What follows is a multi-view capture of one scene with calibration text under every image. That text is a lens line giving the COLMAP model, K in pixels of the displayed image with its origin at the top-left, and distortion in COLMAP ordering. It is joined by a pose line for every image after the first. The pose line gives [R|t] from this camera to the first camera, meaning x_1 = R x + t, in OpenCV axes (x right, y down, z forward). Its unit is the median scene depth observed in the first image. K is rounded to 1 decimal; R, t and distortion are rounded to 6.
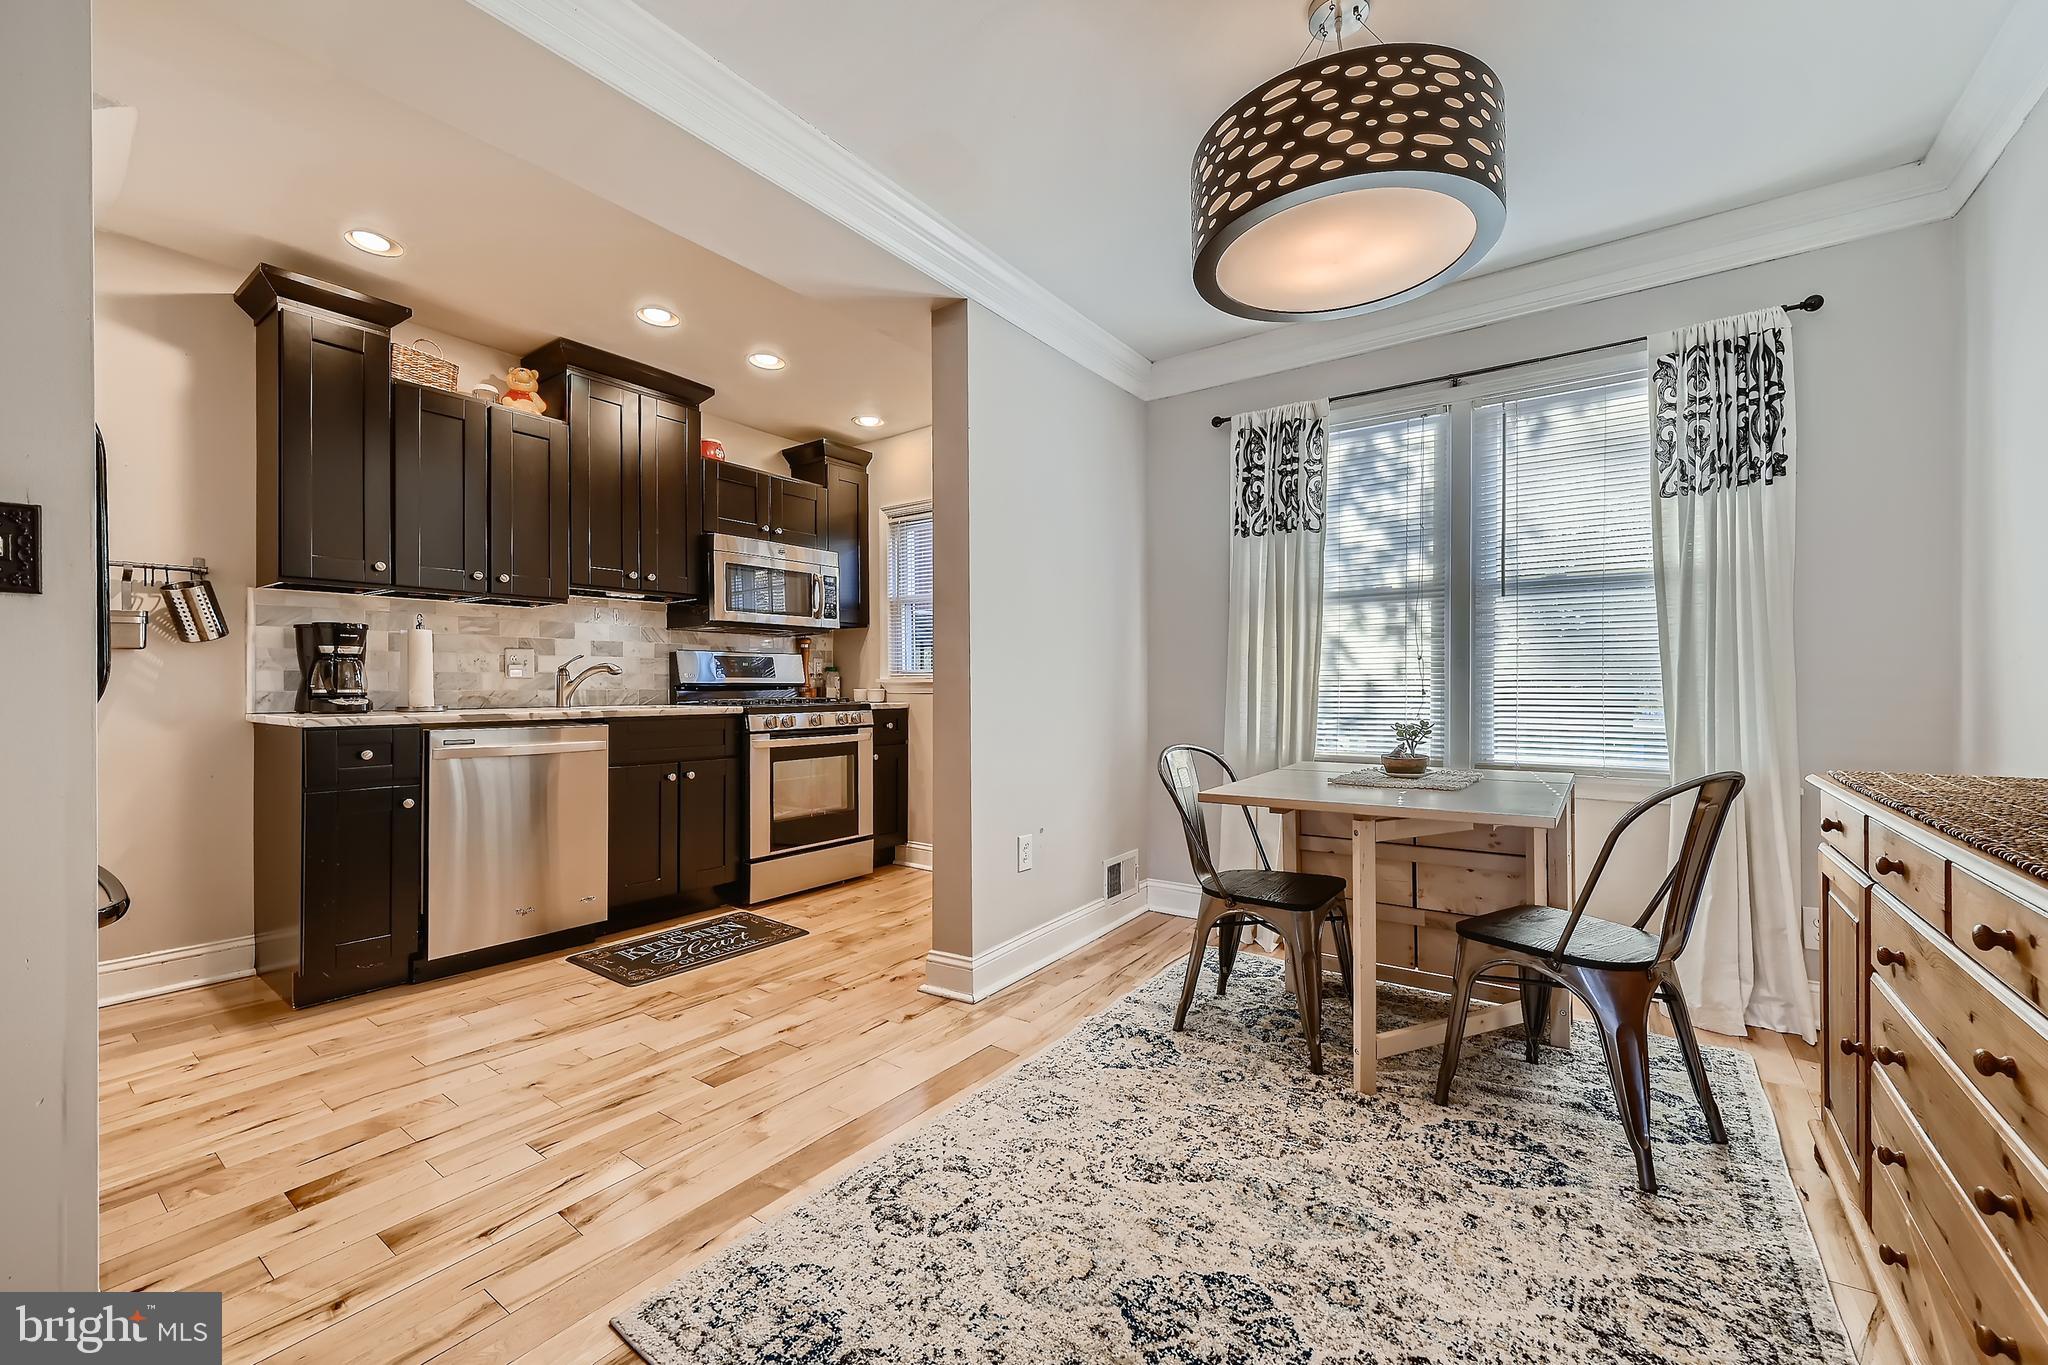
lens RADIAL K [[807.9, 0, 1024.3], [0, 807.9, 681.2], [0, 0, 1]] dist [-0.001219, -0.000166]
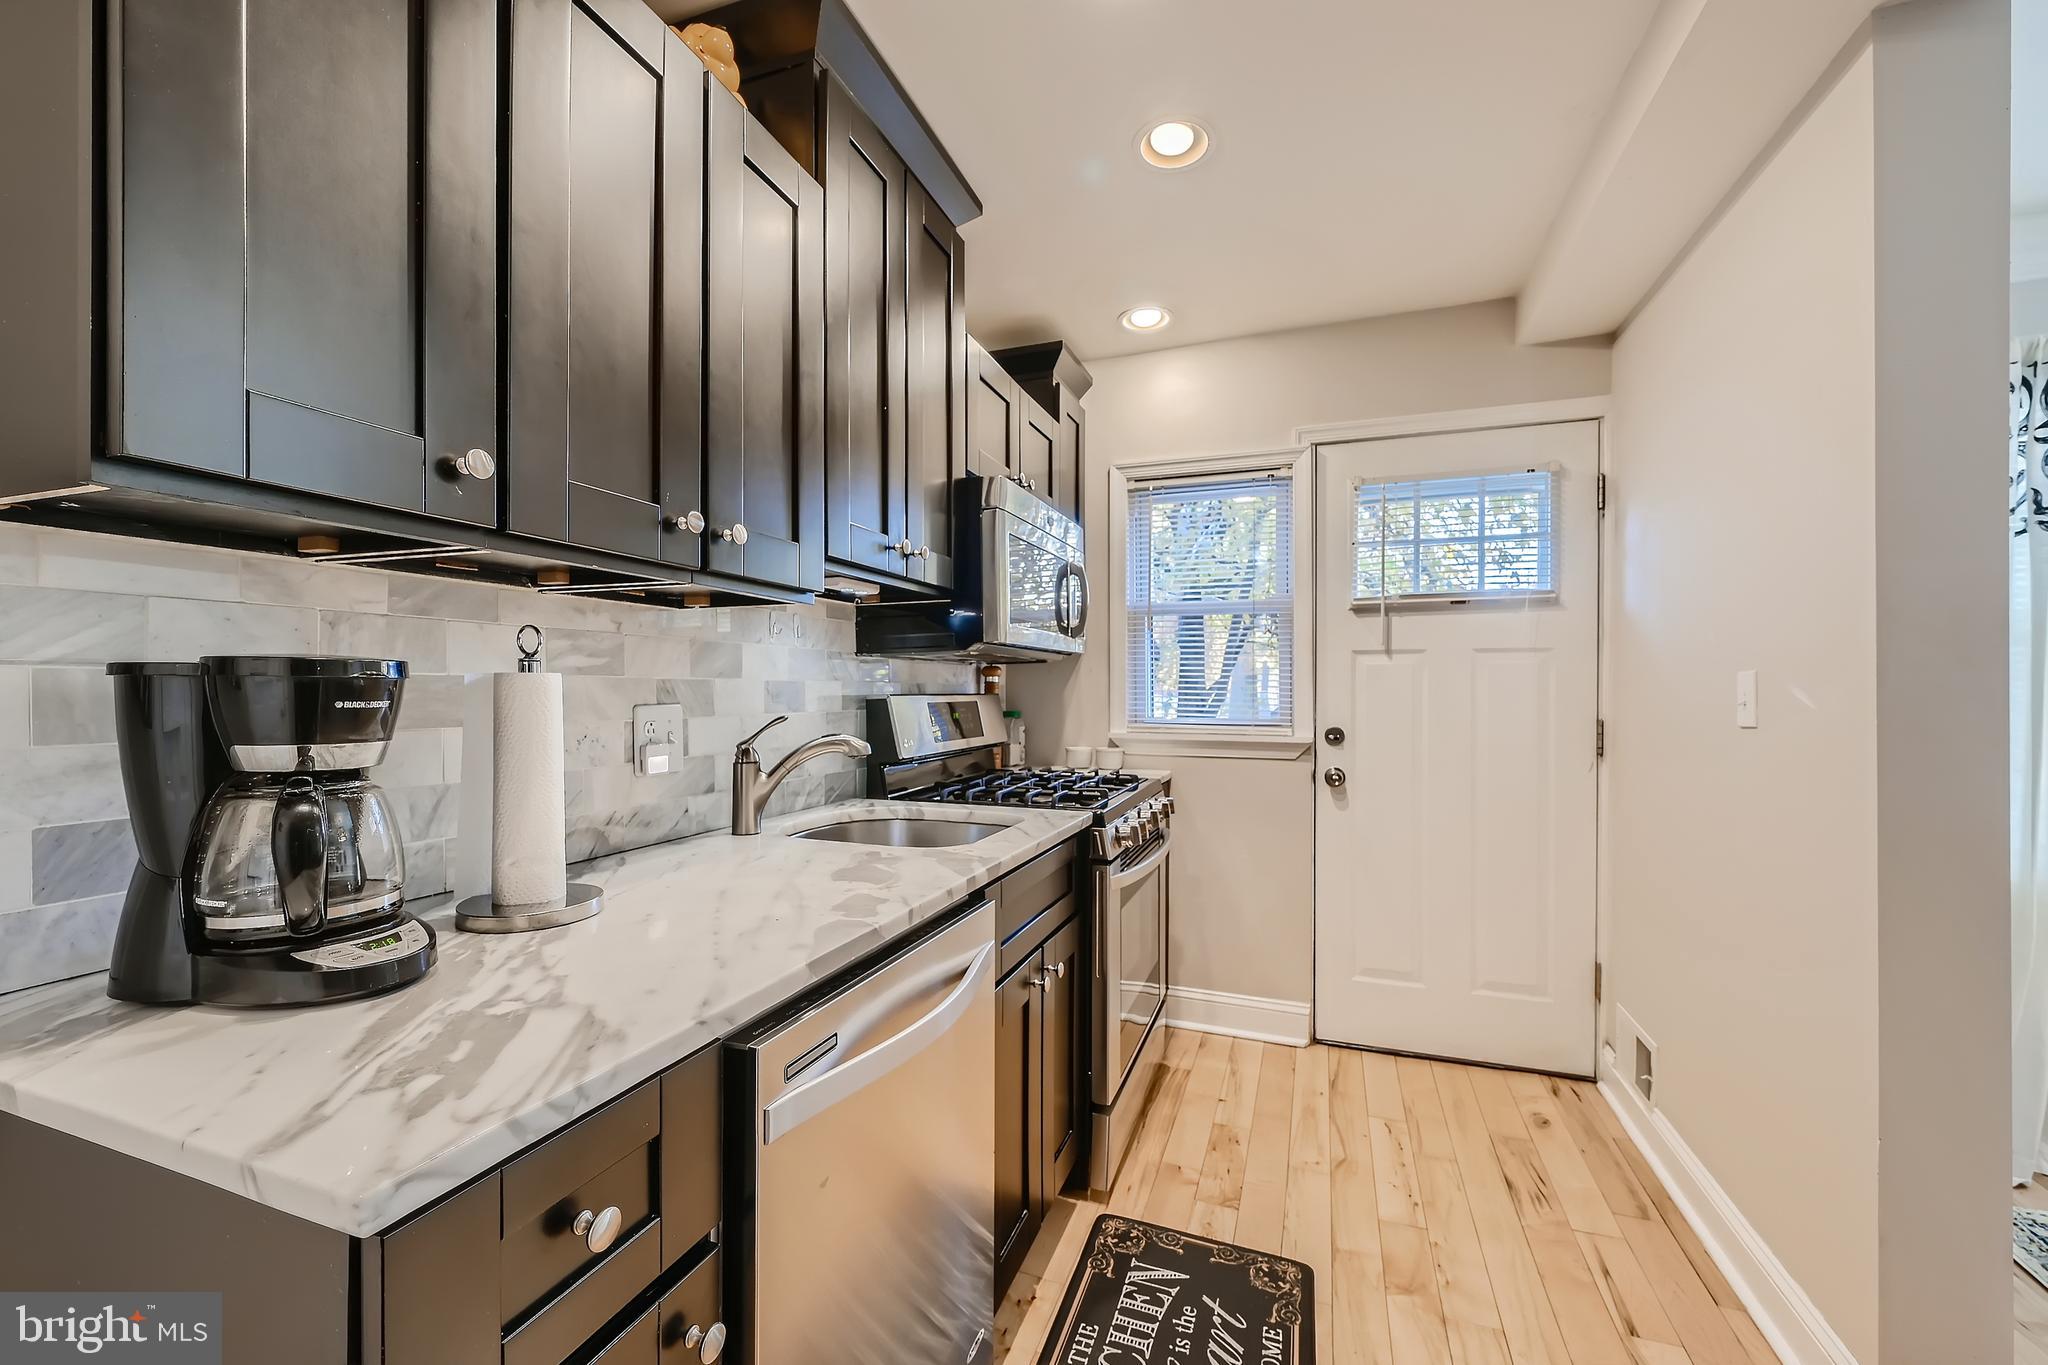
lens RADIAL K [[807.9, 0, 1024.5], [0, 807.9, 689.0], [0, 0, 1]] dist [-0.001219, -0.000166]
pose [[0.961986, 0.005546, 0.273043, -0.582828], [-0.006965, 0.999967, 0.004226, -0.054551], [-0.273011, -0.005967, 0.961992, 0.563672]]
